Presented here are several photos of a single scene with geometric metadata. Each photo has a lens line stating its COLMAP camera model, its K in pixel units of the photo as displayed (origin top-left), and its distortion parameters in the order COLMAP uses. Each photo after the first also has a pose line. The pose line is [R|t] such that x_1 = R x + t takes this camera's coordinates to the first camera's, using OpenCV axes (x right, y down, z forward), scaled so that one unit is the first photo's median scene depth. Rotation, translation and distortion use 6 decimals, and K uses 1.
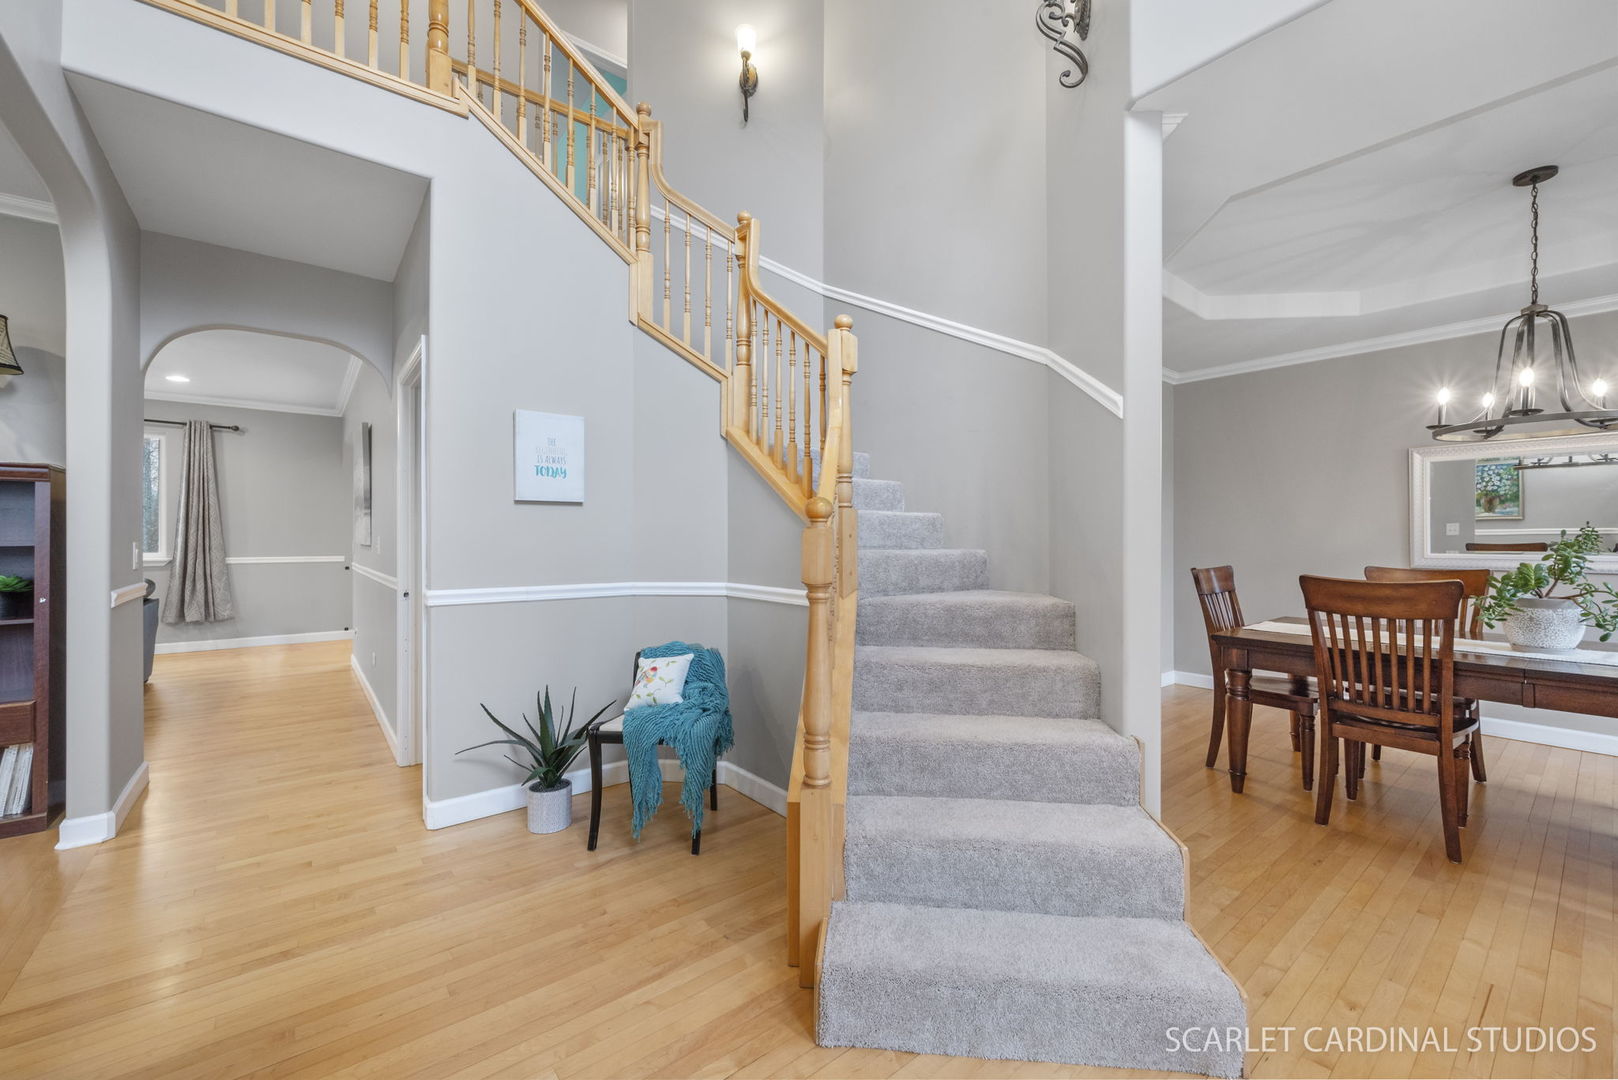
lens RADIAL K [[639.3, 0, 812.8], [0, 639.3, 542.2], [0, 0, 1]] dist [-0.003189, -0.000594]
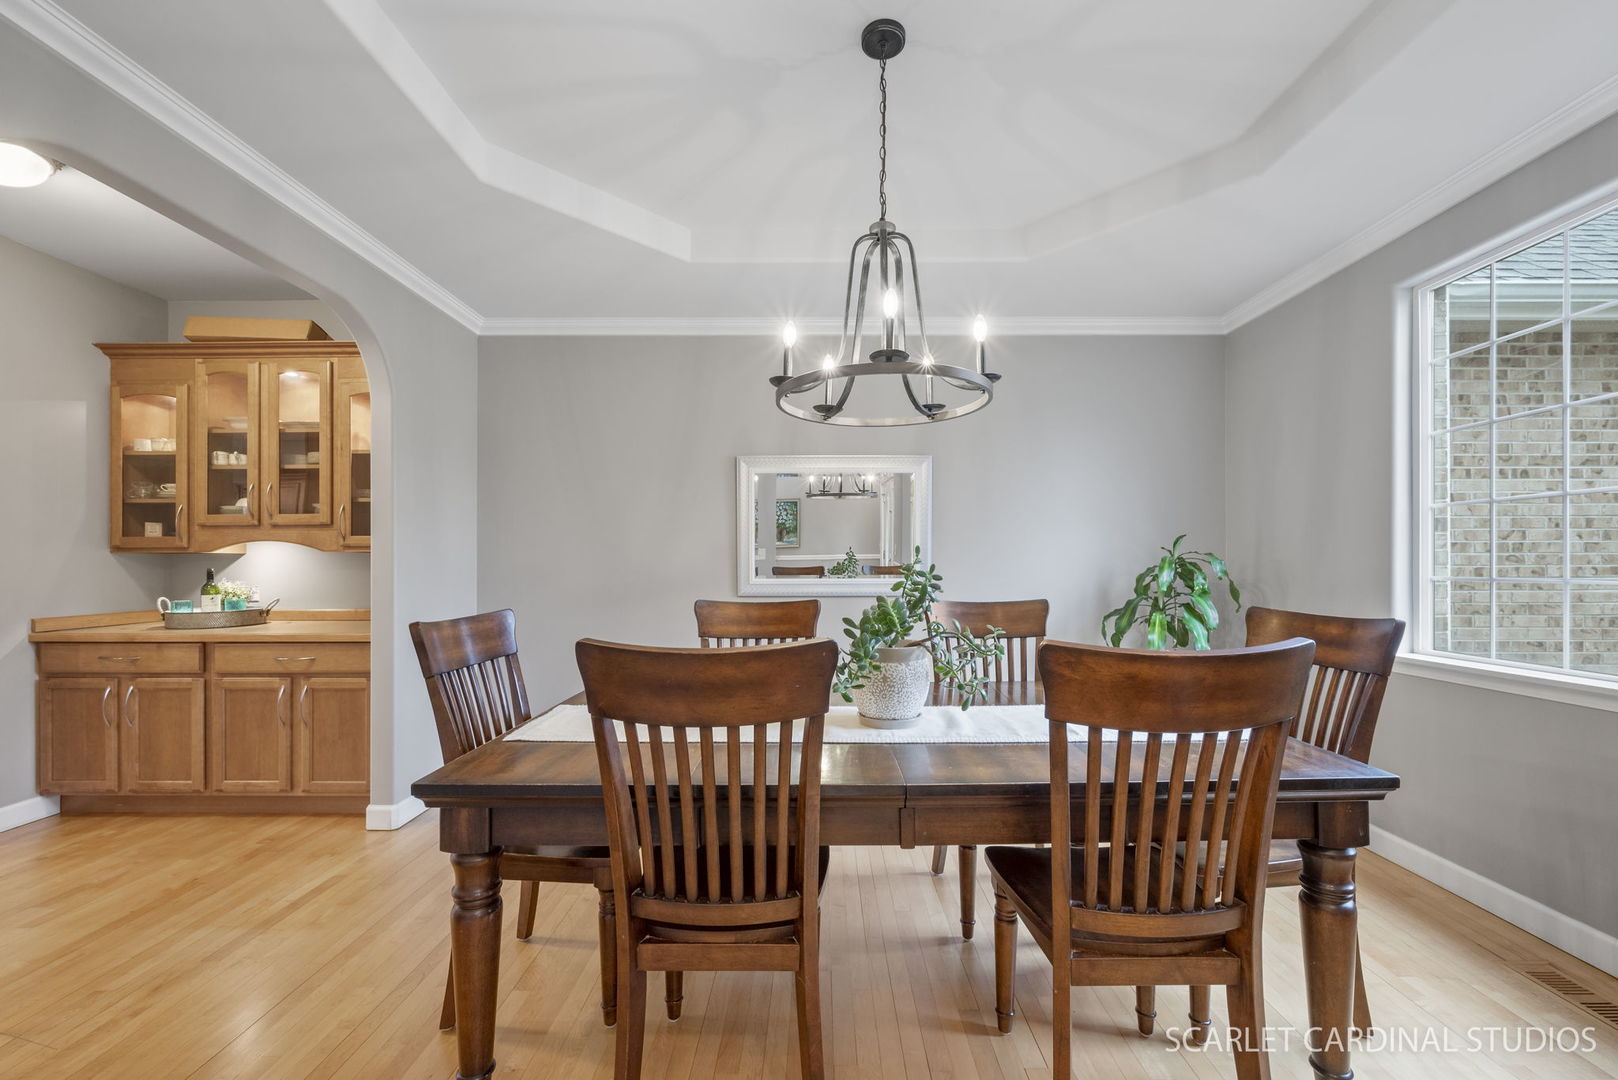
lens RADIAL K [[639.3, 0, 812.8], [0, 639.3, 542.2], [0, 0, 1]] dist [-0.003189, -0.000594]
pose [[0.630861, 0.026686, 0.775437, 0.529019], [0.006009, 0.999210, -0.039275, 0.002526], [-0.775872, 0.029437, 0.630203, 0.600086]]
